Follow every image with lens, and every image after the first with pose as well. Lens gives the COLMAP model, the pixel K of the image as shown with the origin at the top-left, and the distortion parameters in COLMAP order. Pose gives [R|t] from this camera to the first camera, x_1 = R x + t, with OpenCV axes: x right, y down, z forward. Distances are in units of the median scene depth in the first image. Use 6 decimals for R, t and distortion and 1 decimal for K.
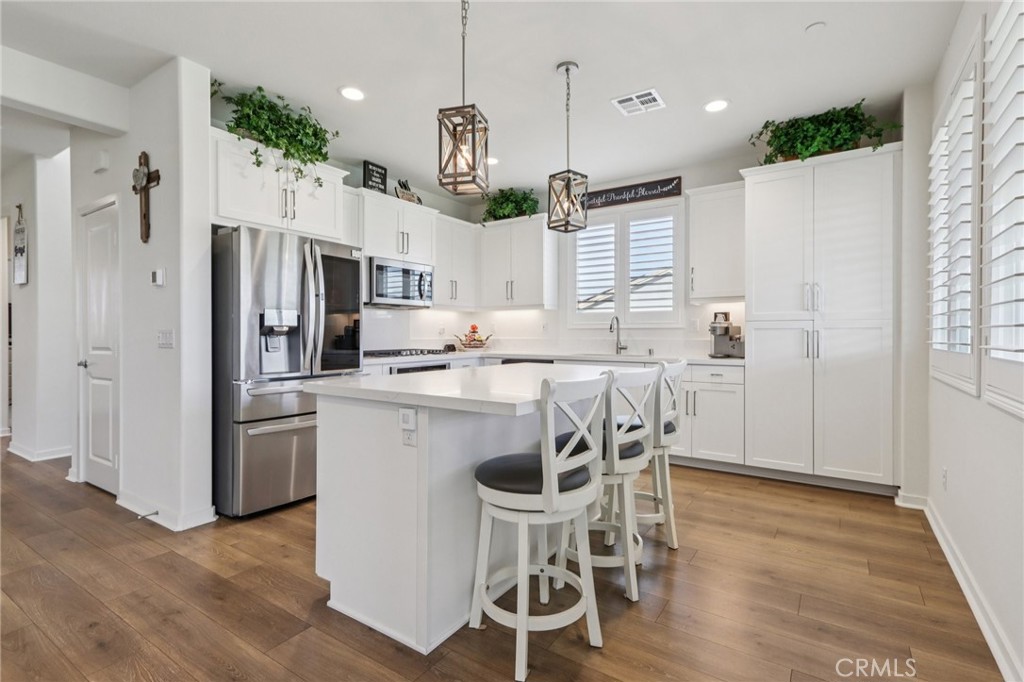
lens RADIAL K [[486.7, 0, 514.5], [0, 486.7, 337.0], [0, 0, 1]] dist [0.014778, 0.000431]
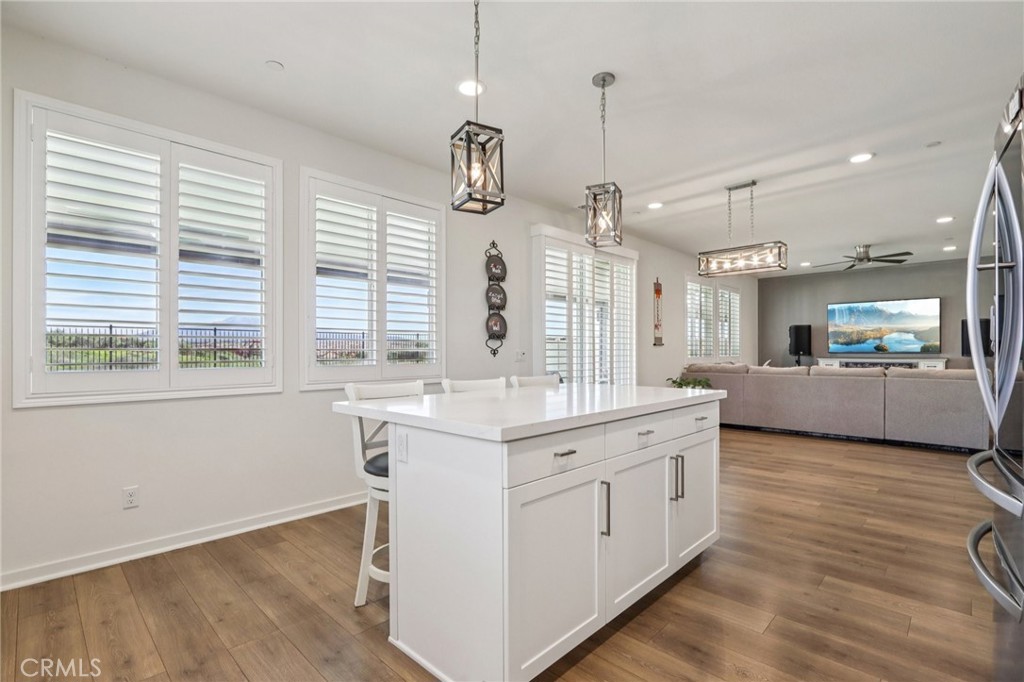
lens RADIAL K [[479.9, 0, 525.2], [0, 479.9, 336.9], [0, 0, 1]] dist [-0.010730, 0.000198]
pose [[-0.986868, 0.006223, 0.161410, -0.065034], [0.002514, 0.999728, -0.023173, -0.013120], [-0.161510, -0.022463, -0.986615, 1.432479]]
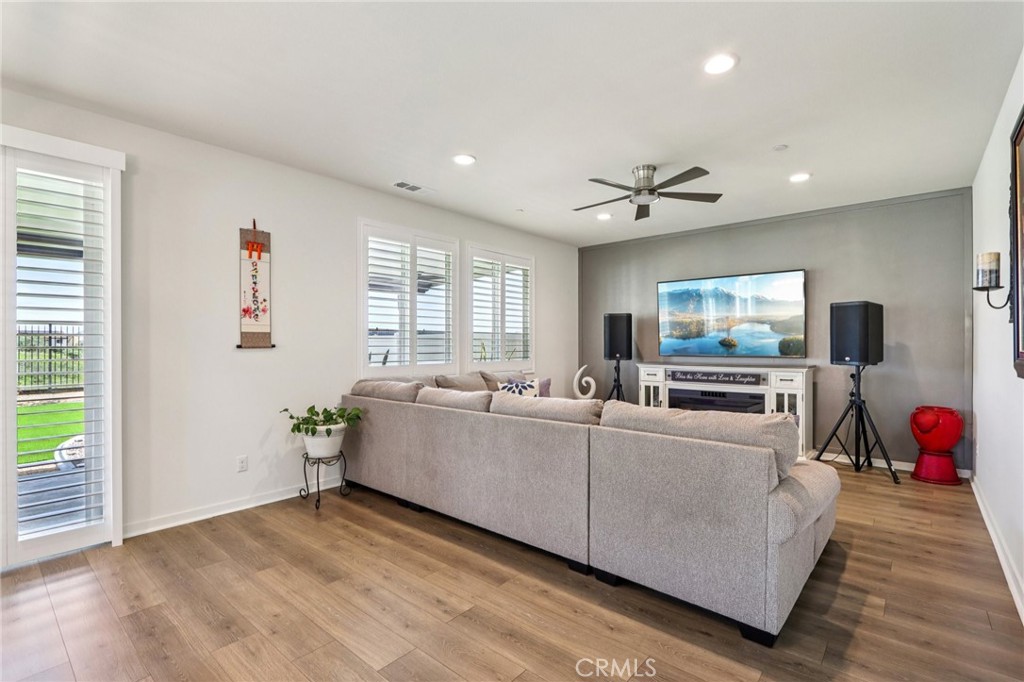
lens RADIAL K [[471.7, 0, 515.1], [0, 471.7, 338.4], [0, 0, 1]] dist [-0.010928, 0.000181]
pose [[-0.992588, 0.003586, 0.121477, -1.013503], [0.002902, 0.999979, -0.005811, -0.036601], [-0.121495, -0.005415, -0.992577, 0.304901]]
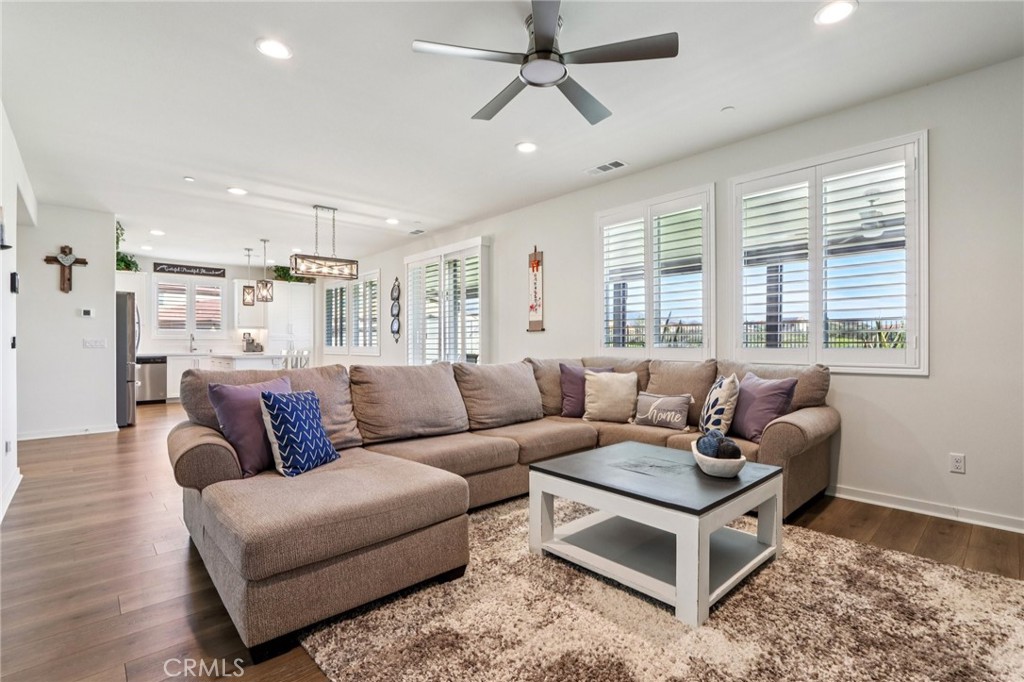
lens RADIAL K [[474.1, 0, 515.1], [0, 474.1, 342.0], [0, 0, 1]] dist [-0.012967, 0.001396]
pose [[0.236648, 0.002343, 0.971593, -1.886413], [0.009769, 0.999941, -0.004790, 0.021110], [-0.971546, 0.010625, 0.236611, -1.001352]]
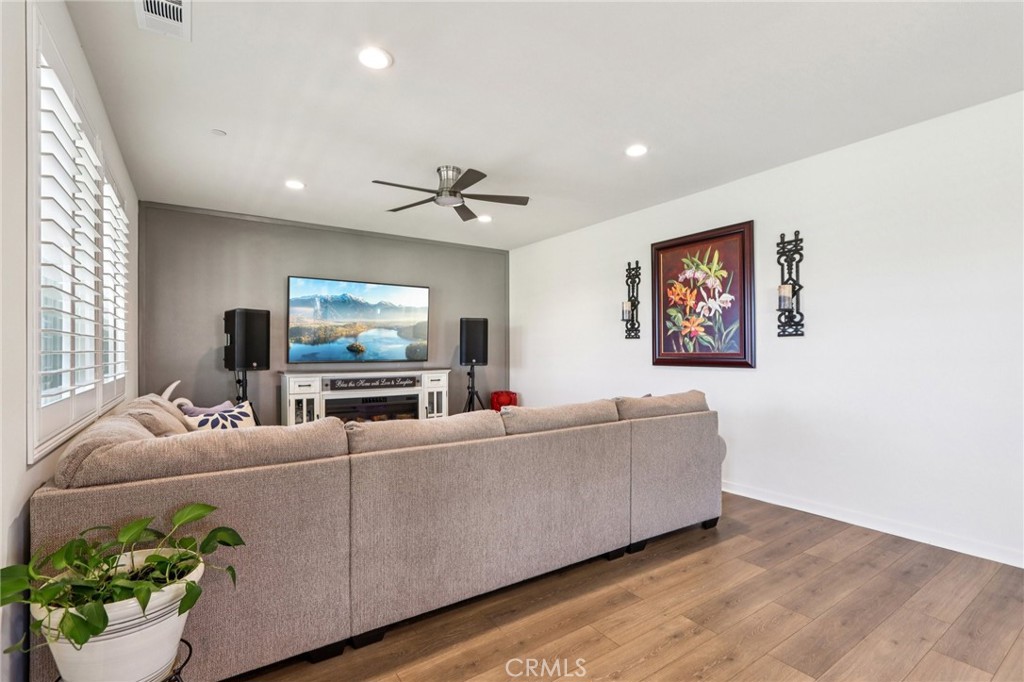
lens RADIAL K [[474.1, 0, 515.1], [0, 474.1, 342.0], [0, 0, 1]] dist [-0.012967, 0.001396]
pose [[-0.371140, -0.015342, -0.928450, -0.200343], [-0.004683, 0.999882, -0.014650, -0.029483], [0.928565, -0.001089, -0.371168, -0.306303]]
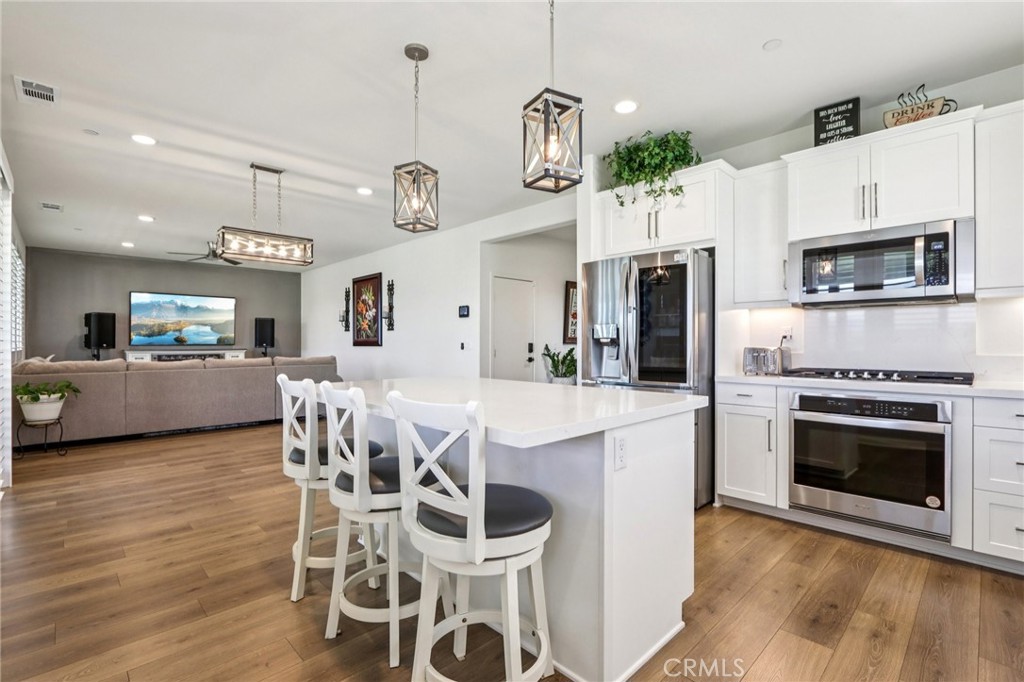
lens RADIAL K [[471.7, 0, 515.1], [0, 471.7, 338.4], [0, 0, 1]] dist [-0.010928, 0.000181]
pose [[-0.208661, -0.008717, -0.977949, 0.625958], [-0.006282, 0.999952, -0.007573, -0.010151], [0.977968, 0.004563, -0.208706, 0.921983]]
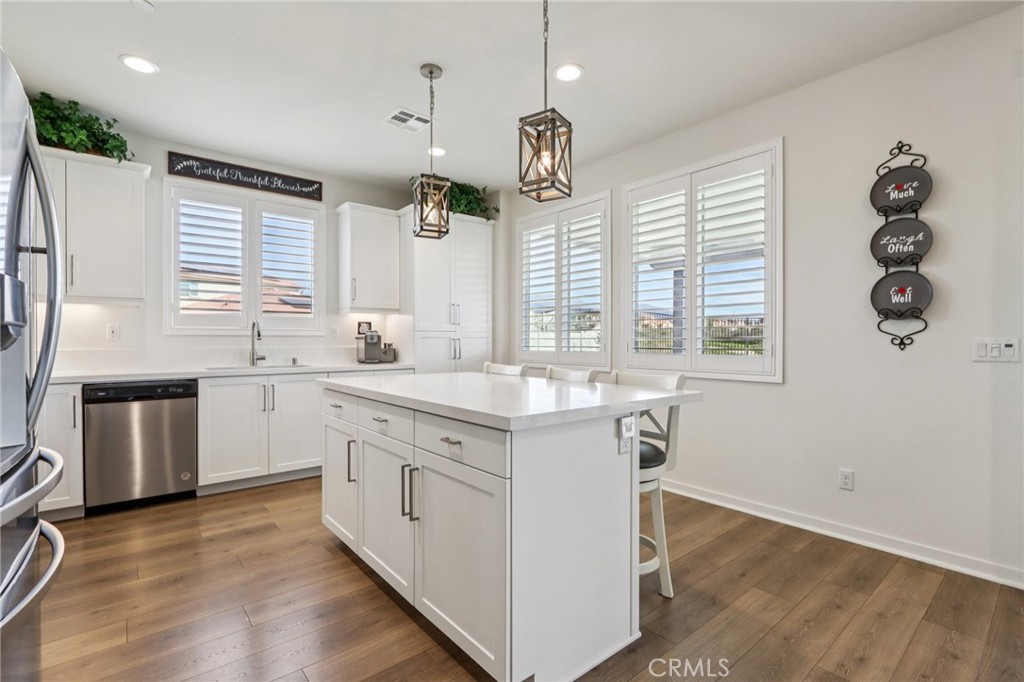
lens RADIAL K [[474.1, 0, 515.1], [0, 474.1, 342.0], [0, 0, 1]] dist [-0.012967, 0.001396]
pose [[0.285089, -0.003718, 0.958494, -0.638562], [0.006516, 0.999977, 0.001941, -0.006909], [-0.958479, 0.005692, 0.285106, 0.484785]]
